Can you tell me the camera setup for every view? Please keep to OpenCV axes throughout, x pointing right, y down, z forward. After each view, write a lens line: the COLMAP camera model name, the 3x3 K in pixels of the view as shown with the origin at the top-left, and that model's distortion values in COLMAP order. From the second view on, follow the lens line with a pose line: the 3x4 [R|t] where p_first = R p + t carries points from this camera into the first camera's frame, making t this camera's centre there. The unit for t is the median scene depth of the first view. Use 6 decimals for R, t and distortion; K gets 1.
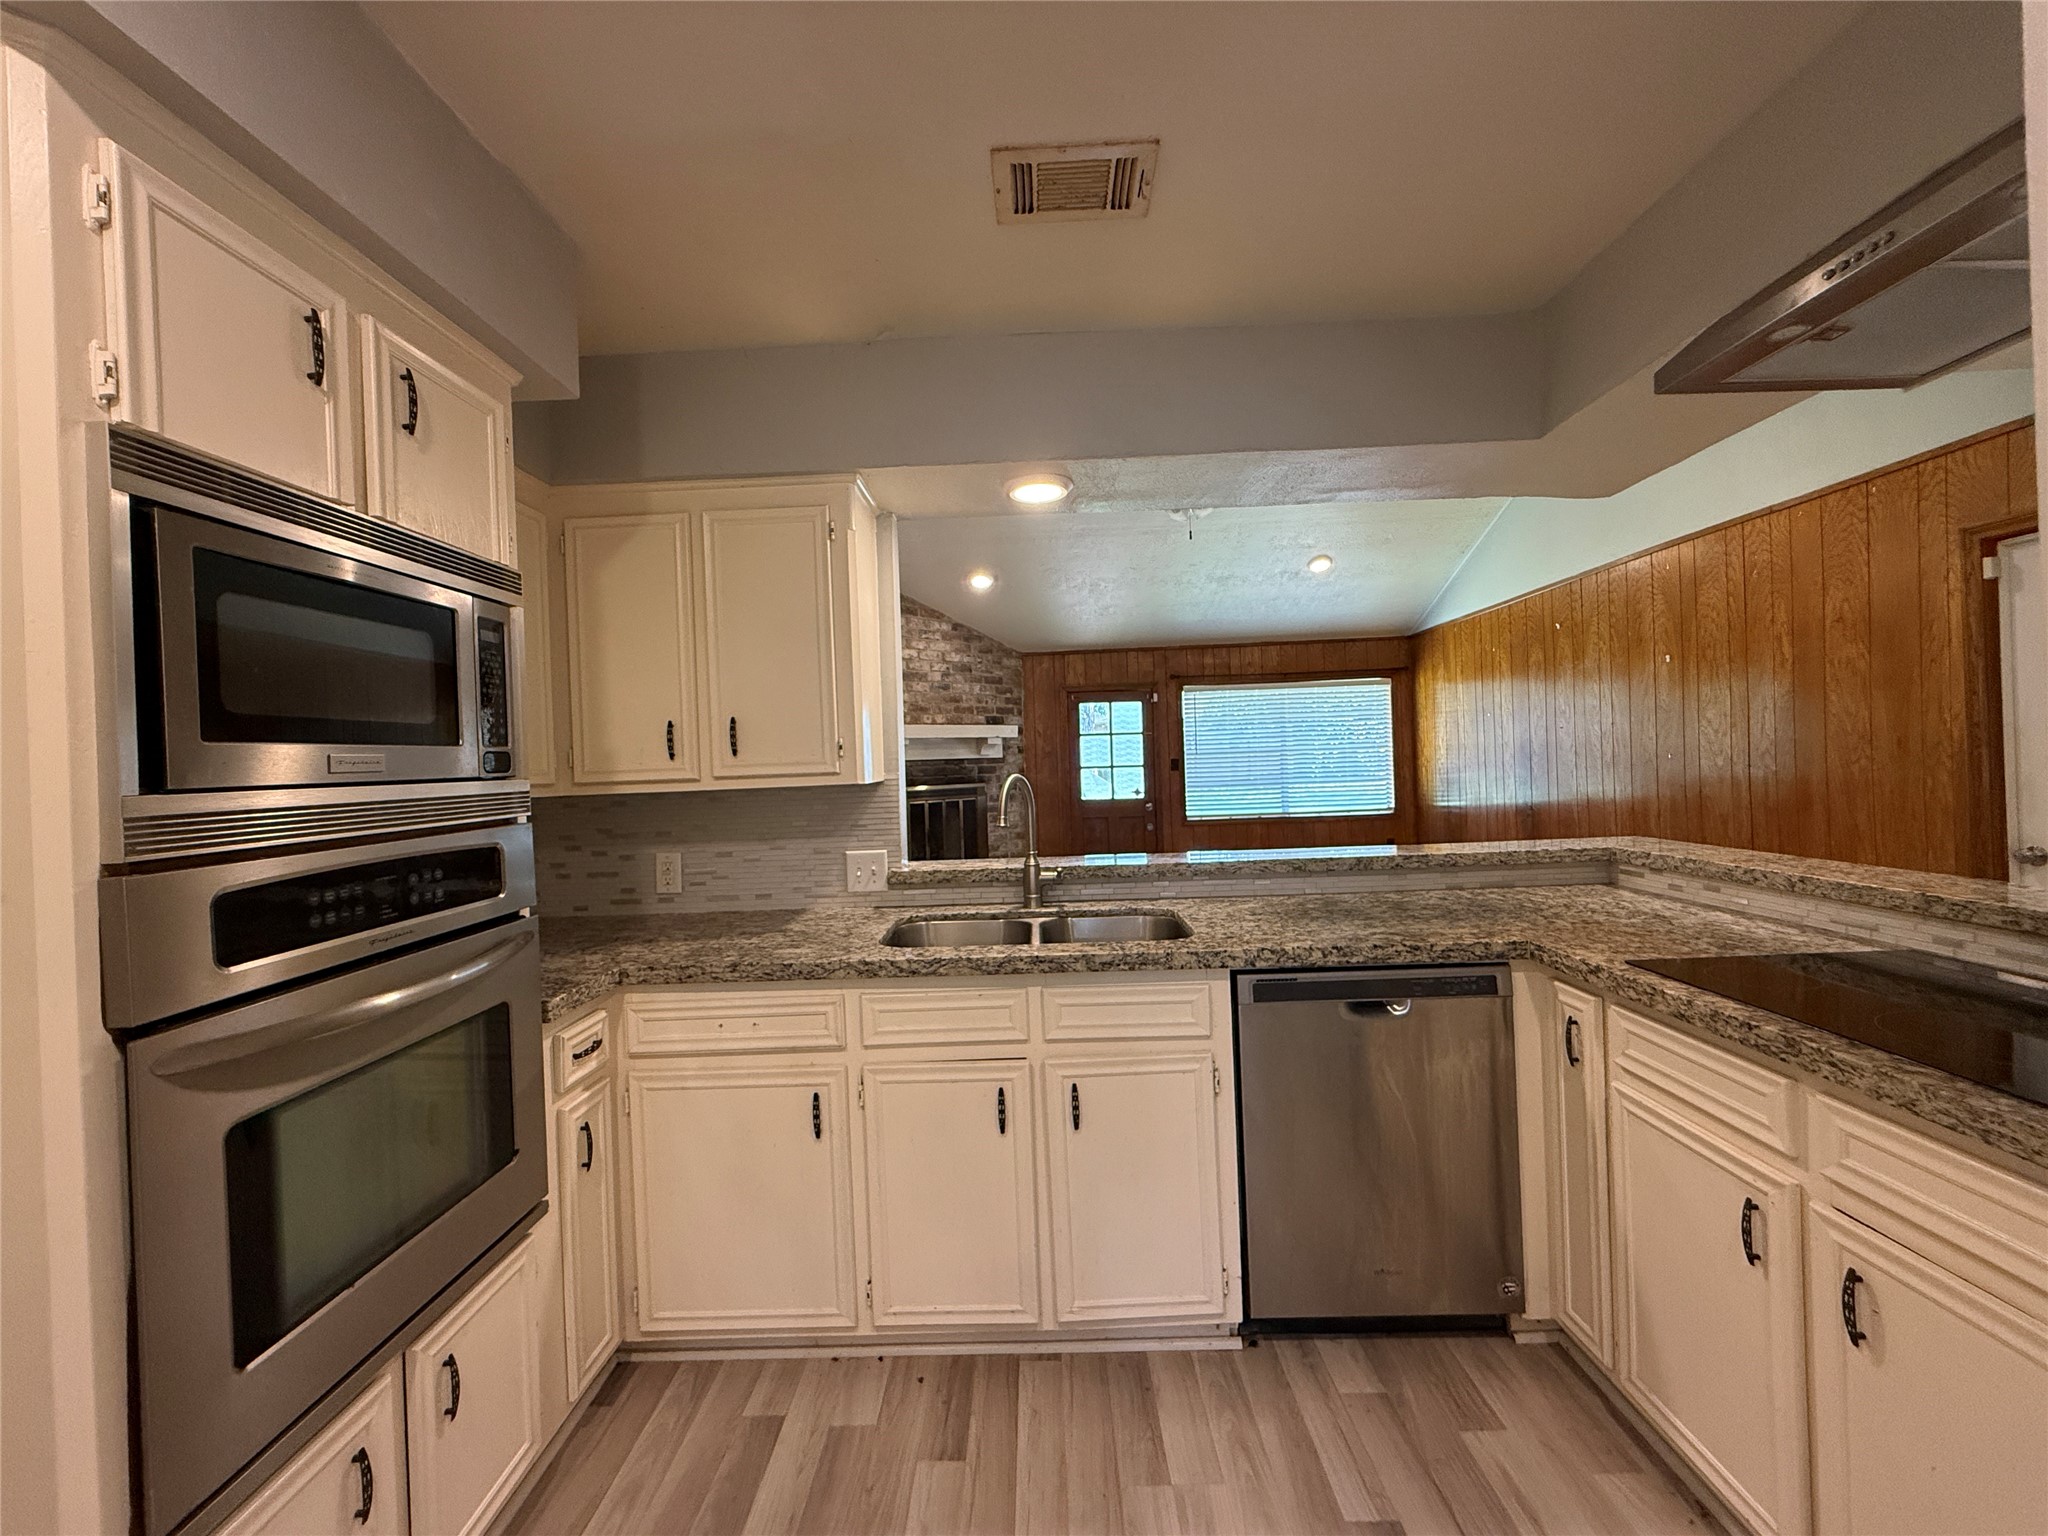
lens RADIAL K [[817.1, 0, 1015.1], [0, 817.1, 768.1], [0, 0, 1]] dist [0.000382, 0.000090]
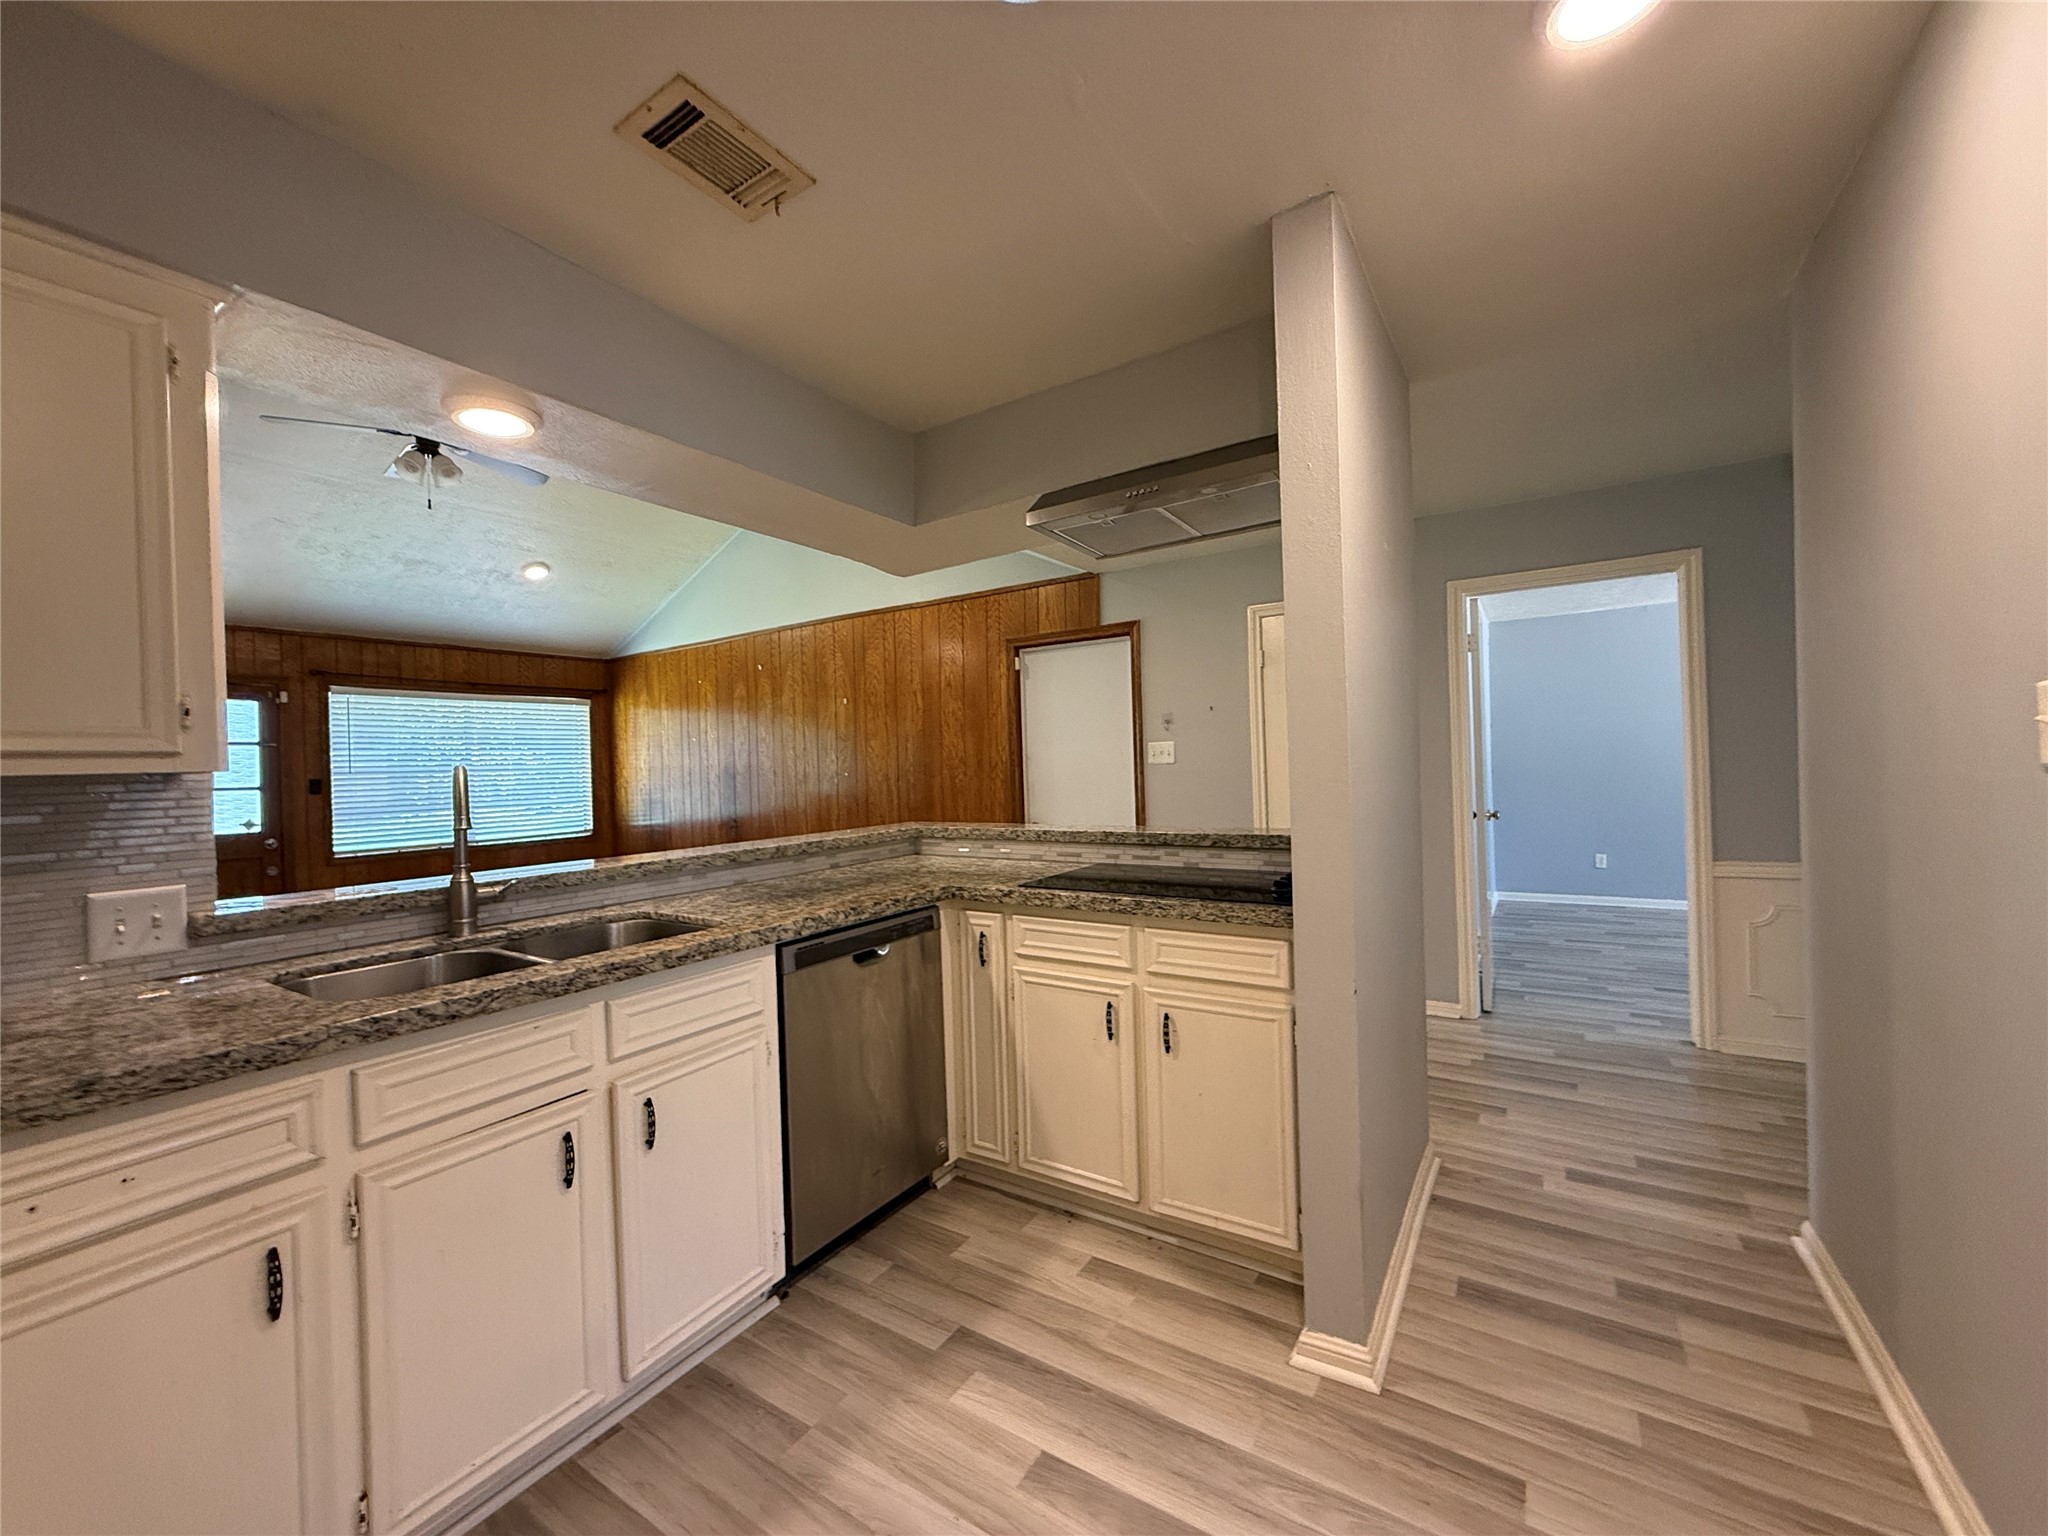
lens RADIAL K [[816.3, 0, 1013.9], [0, 816.3, 767.7], [0, 0, 1]] dist [0.001162, 0.000276]
pose [[0.526123, 0.018918, 0.850198, -0.251861], [0.015483, 0.999374, -0.031819, 0.028462], [-0.850267, 0.029904, 0.525501, 0.087005]]
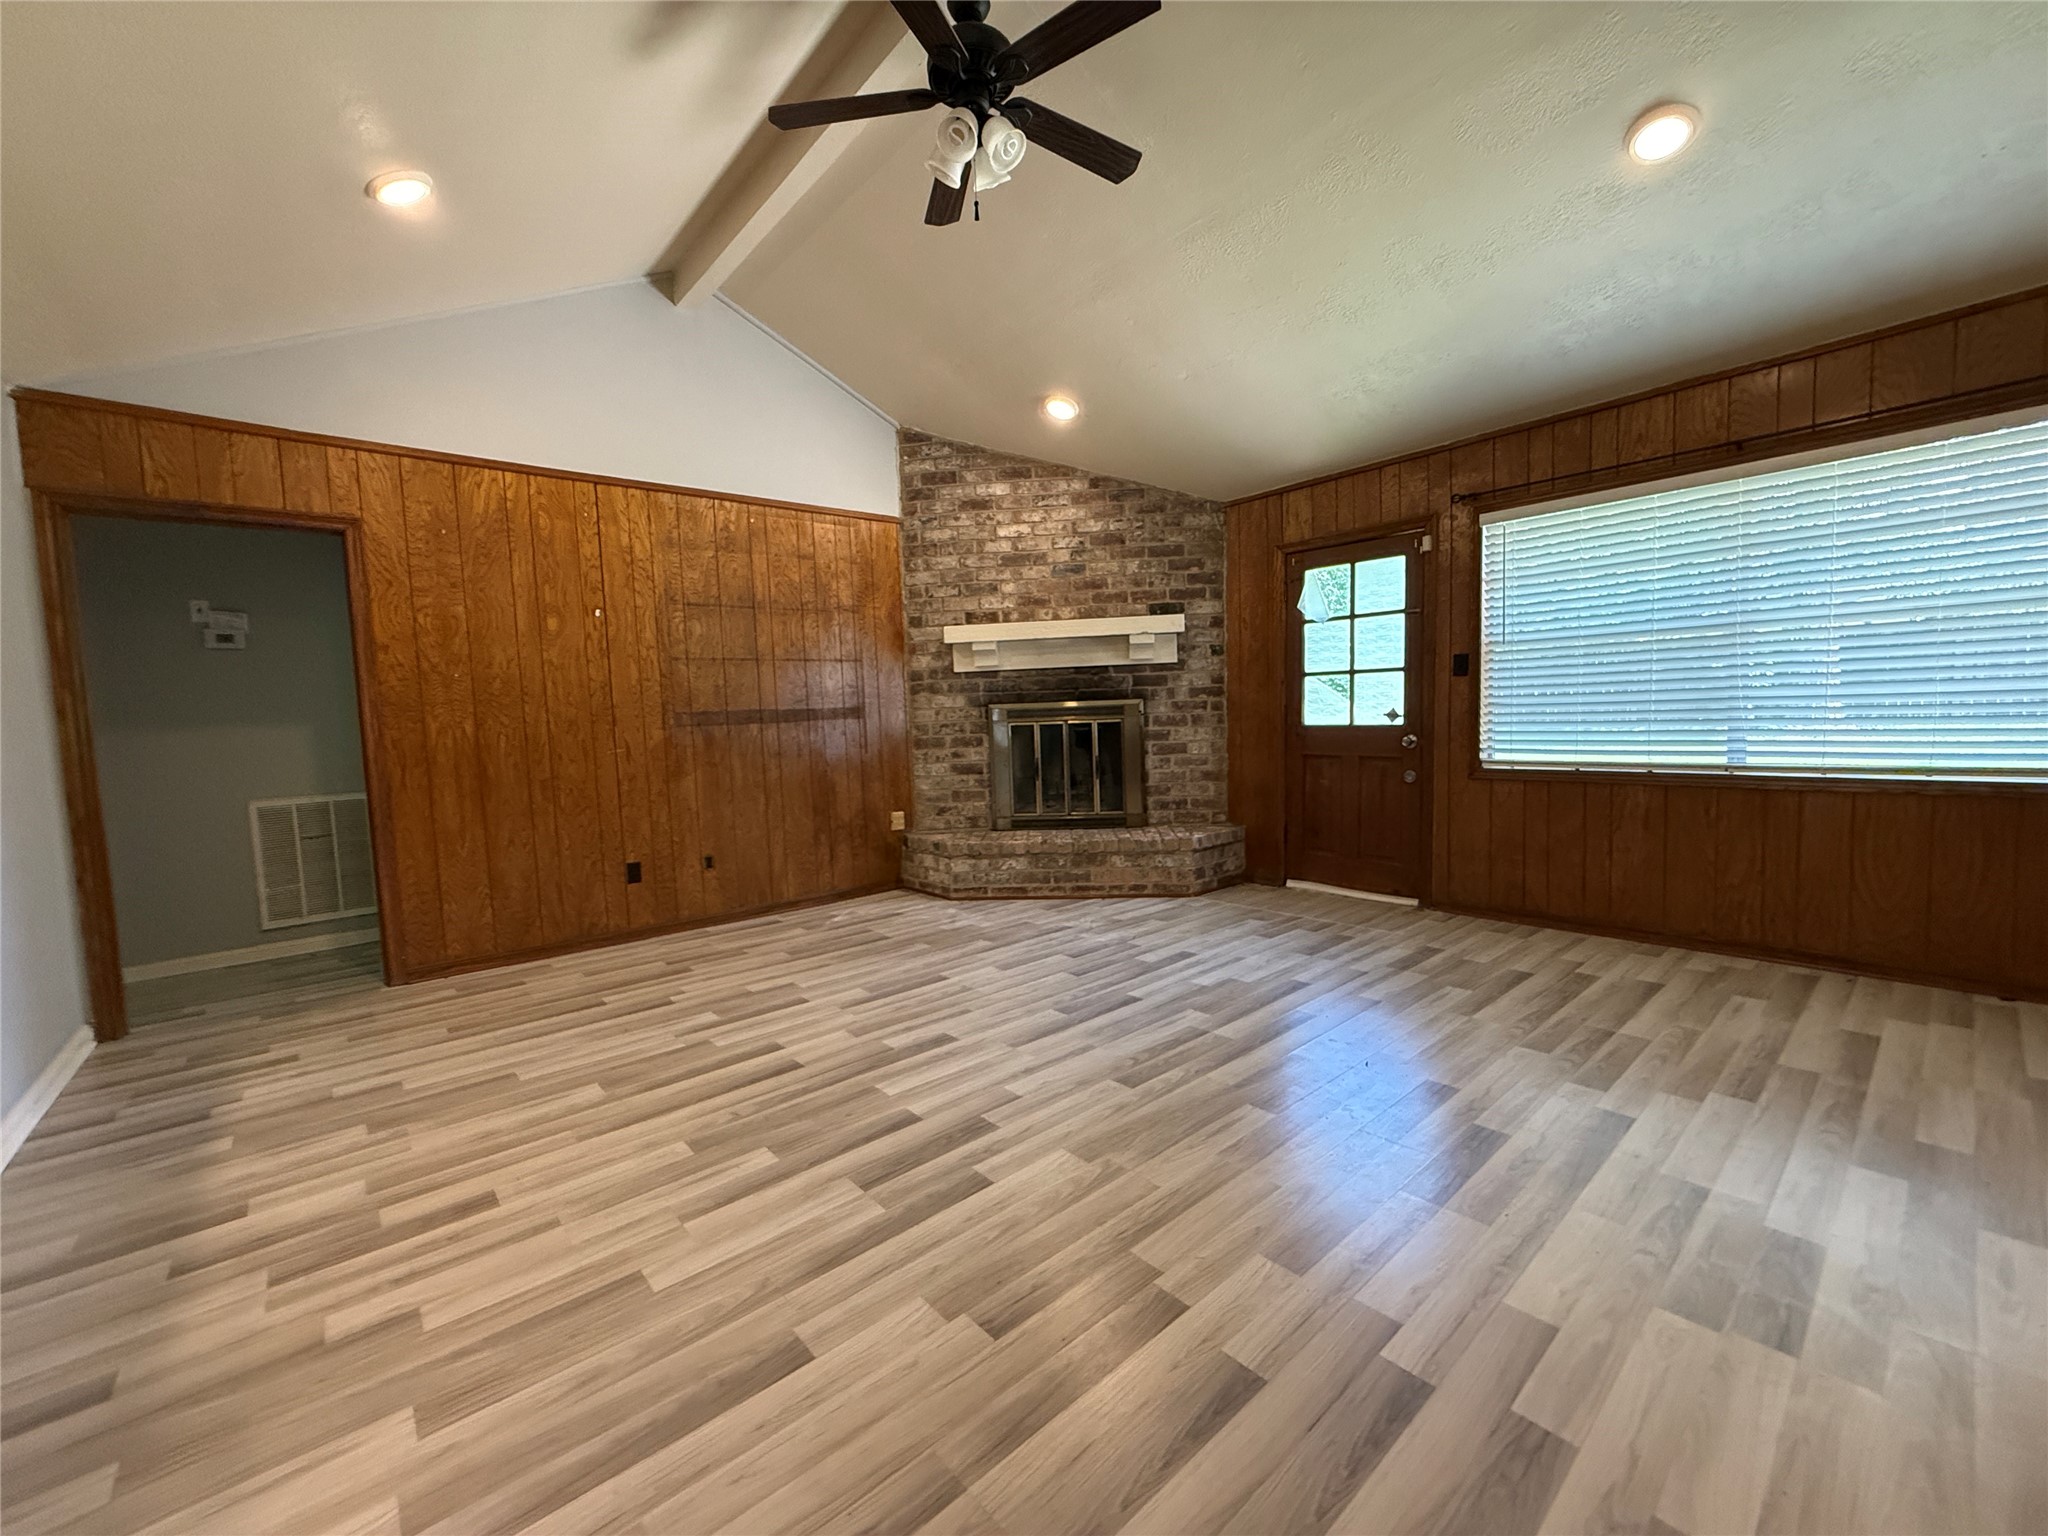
lens RADIAL K [[816.3, 0, 1013.9], [0, 816.3, 767.7], [0, 0, 1]] dist [0.001162, 0.000276]
pose [[0.667375, 0.062814, -0.742068, 0.905650], [0.011426, 0.995456, 0.094539, 0.020311], [0.744634, -0.071572, 0.663624, 0.936010]]
